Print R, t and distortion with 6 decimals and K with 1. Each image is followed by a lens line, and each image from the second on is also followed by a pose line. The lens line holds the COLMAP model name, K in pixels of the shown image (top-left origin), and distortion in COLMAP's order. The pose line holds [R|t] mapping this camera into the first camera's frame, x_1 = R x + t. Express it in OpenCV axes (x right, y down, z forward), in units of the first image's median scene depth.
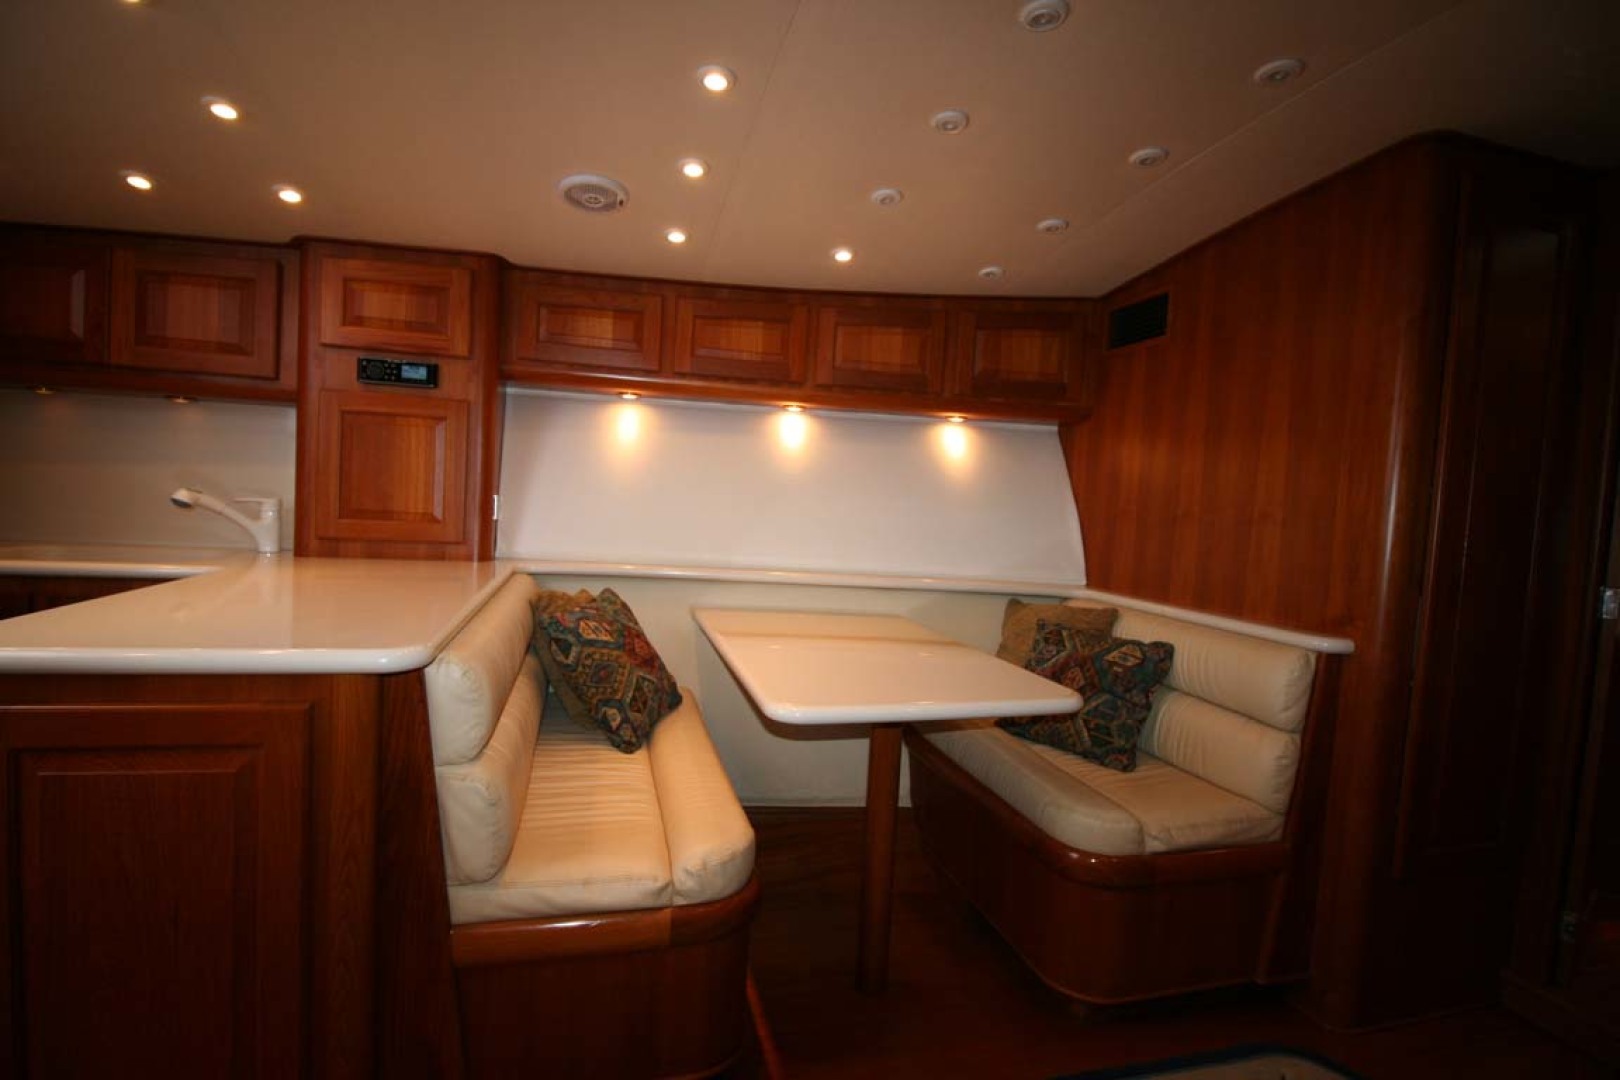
lens RADIAL K [[763.3, 0, 803.3], [0, 763.3, 538.3], [0, 0, 1]] dist [-0.002397, -0.010599]
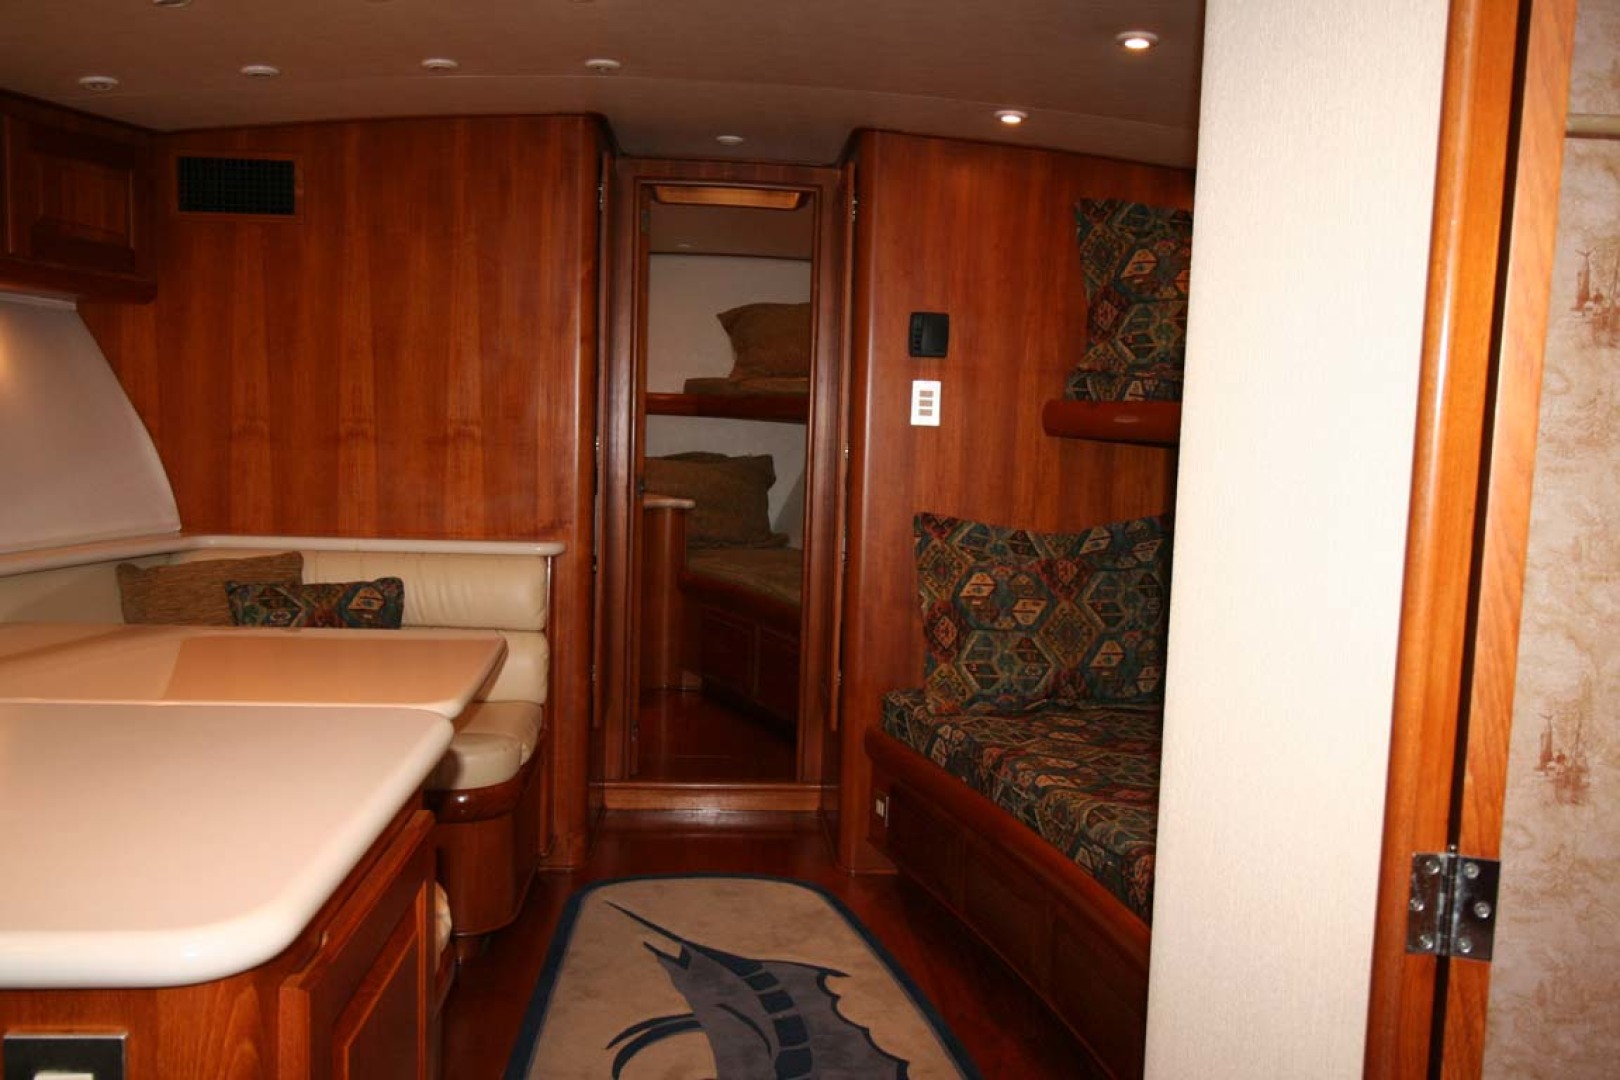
lens RADIAL K [[1278.6, 0, 810.0], [0, 1278.6, 540.0], [0, 0, 1]] dist [0.046072, 0.000310]
pose [[0.190917, -0.142847, 0.971157, -0.874163], [0.031098, 0.989738, 0.139466, -0.102666], [-0.981113, 0.003575, 0.193400, 0.193744]]
